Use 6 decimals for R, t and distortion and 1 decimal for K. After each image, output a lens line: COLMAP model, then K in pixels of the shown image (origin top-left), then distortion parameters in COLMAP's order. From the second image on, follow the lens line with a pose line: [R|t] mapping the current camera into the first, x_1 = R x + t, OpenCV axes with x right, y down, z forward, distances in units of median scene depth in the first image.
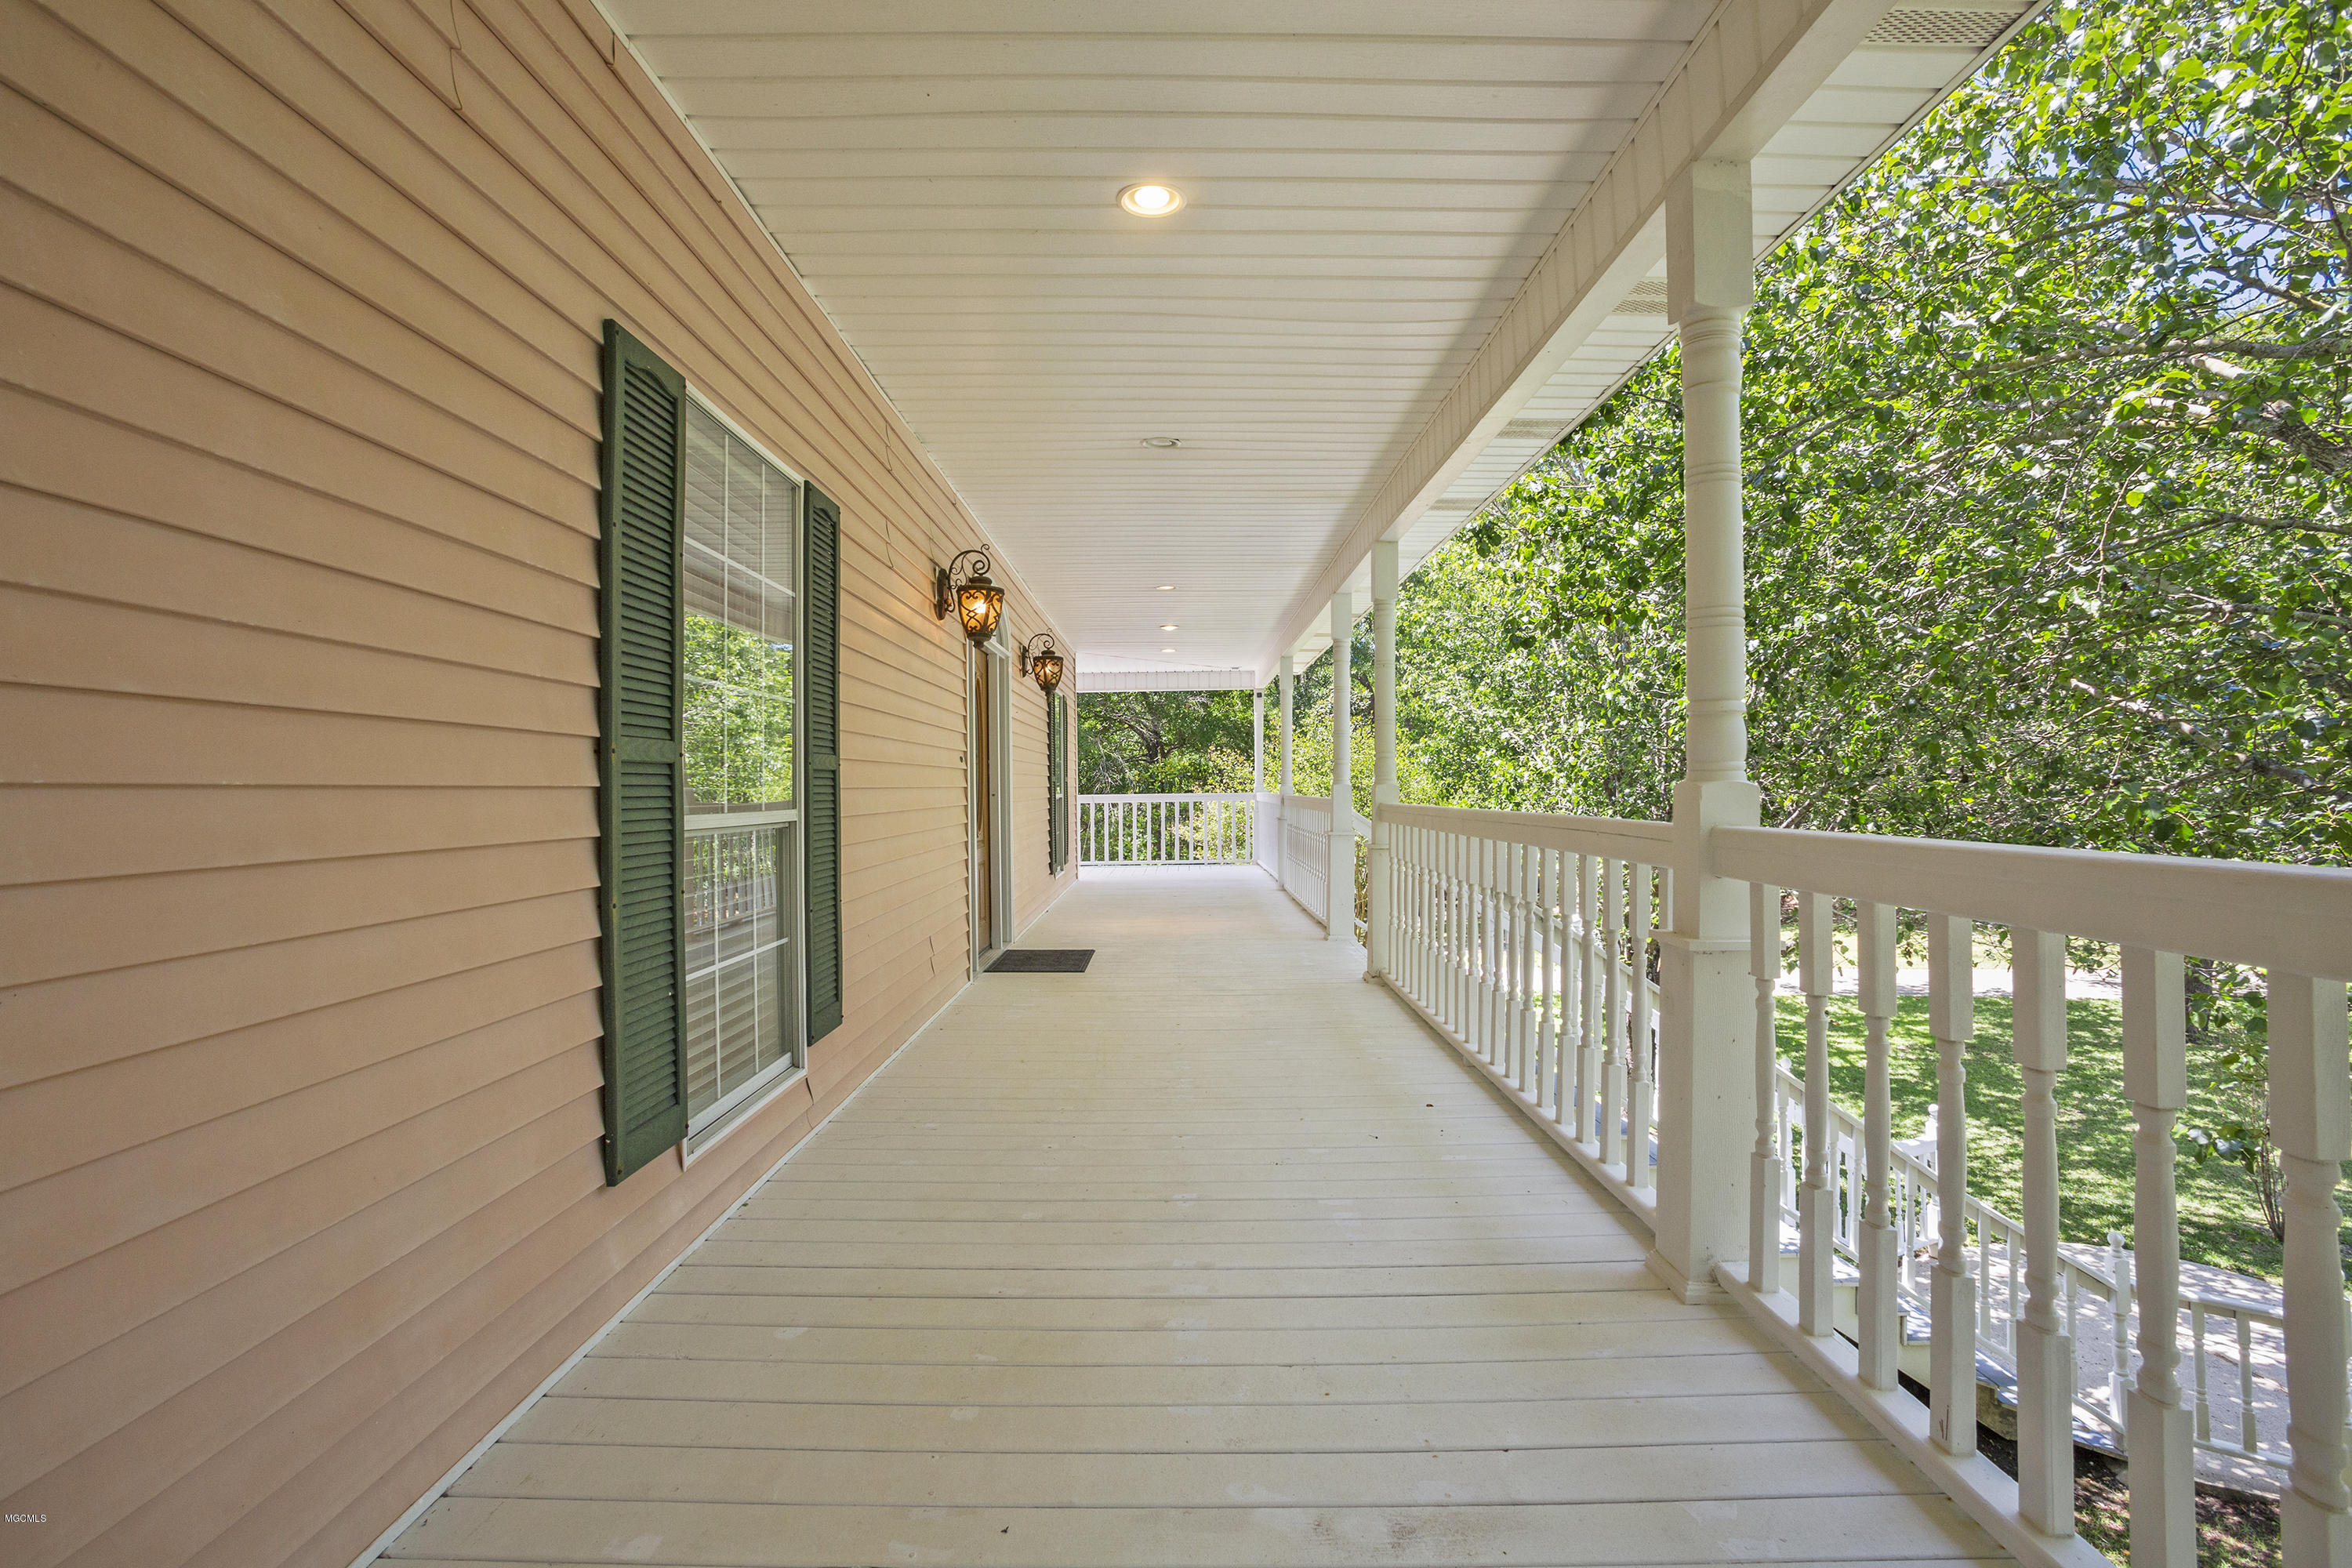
lens RADIAL K [[1157.8, 0, 1174.4], [0, 1157.8, 782.4], [0, 0, 1]] dist [-0.061149, 0.024315]
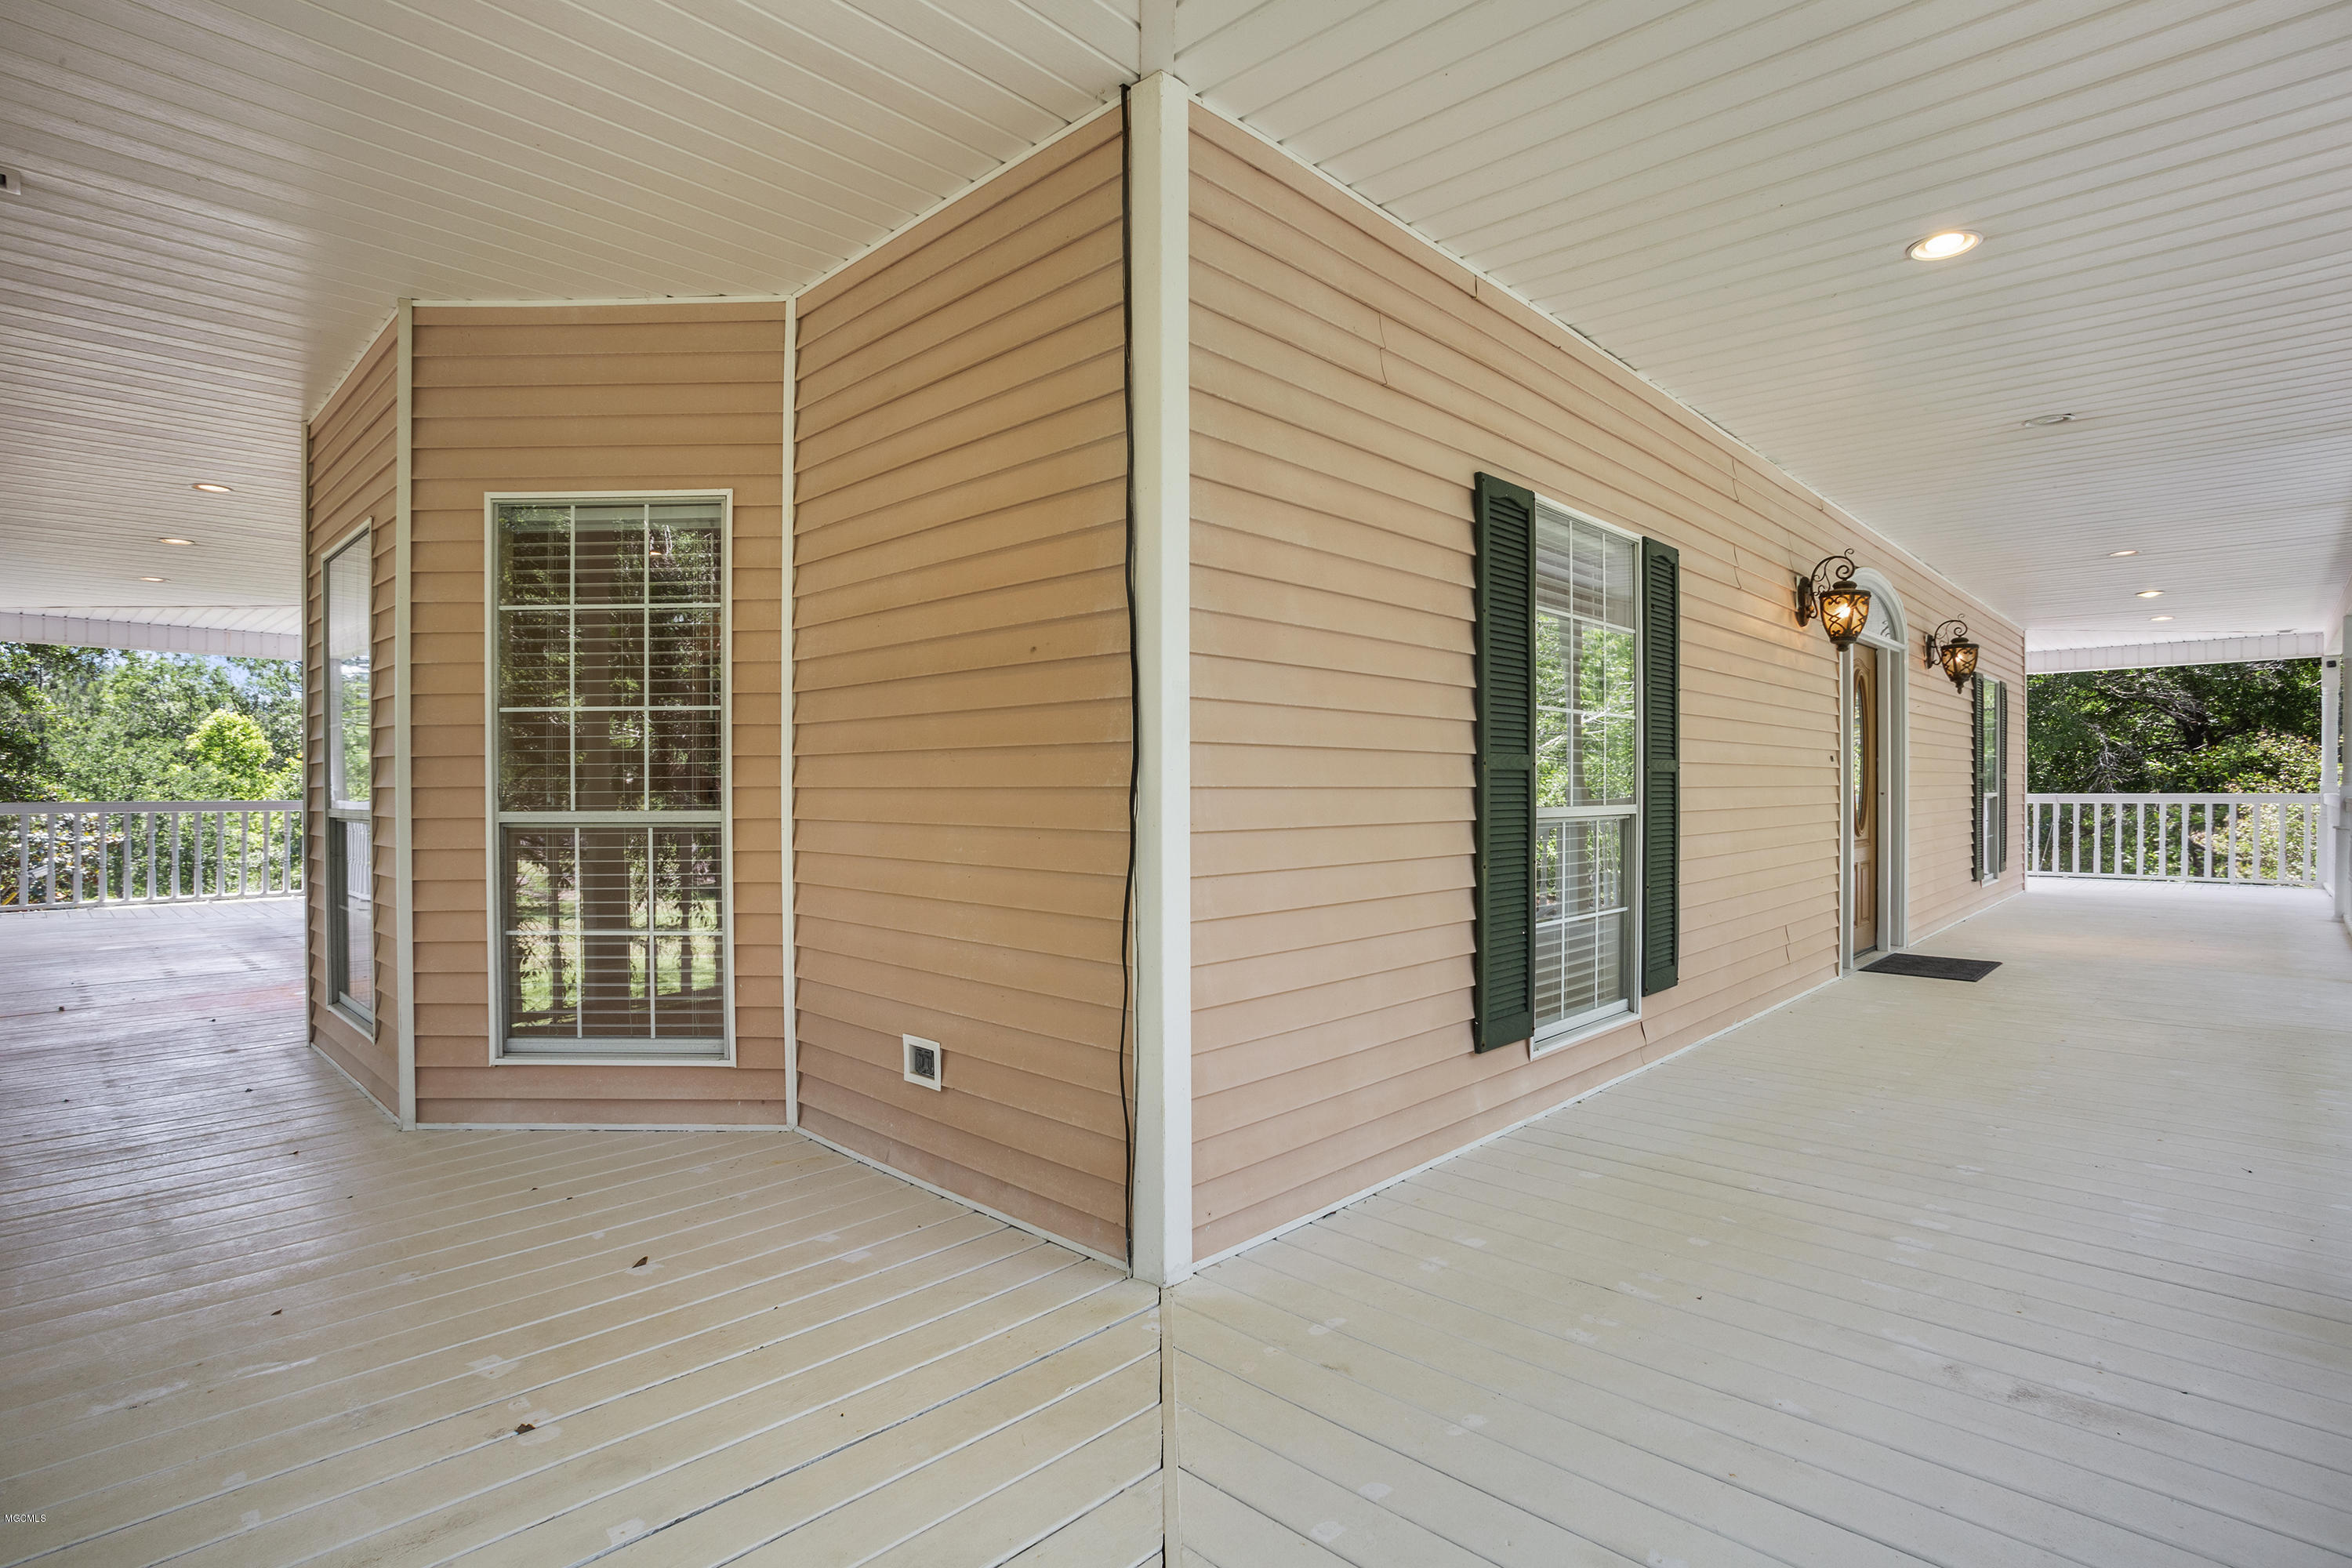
lens RADIAL K [[1157.8, 0, 1168.5], [0, 1157.8, 787.5], [0, 0, 1]] dist [-0.061149, 0.024315]
pose [[0.719617, 0.007267, -0.694334, 0.129954], [-0.000787, 0.999953, 0.009650, -0.005020], [0.694371, -0.006398, 0.719589, -0.186059]]
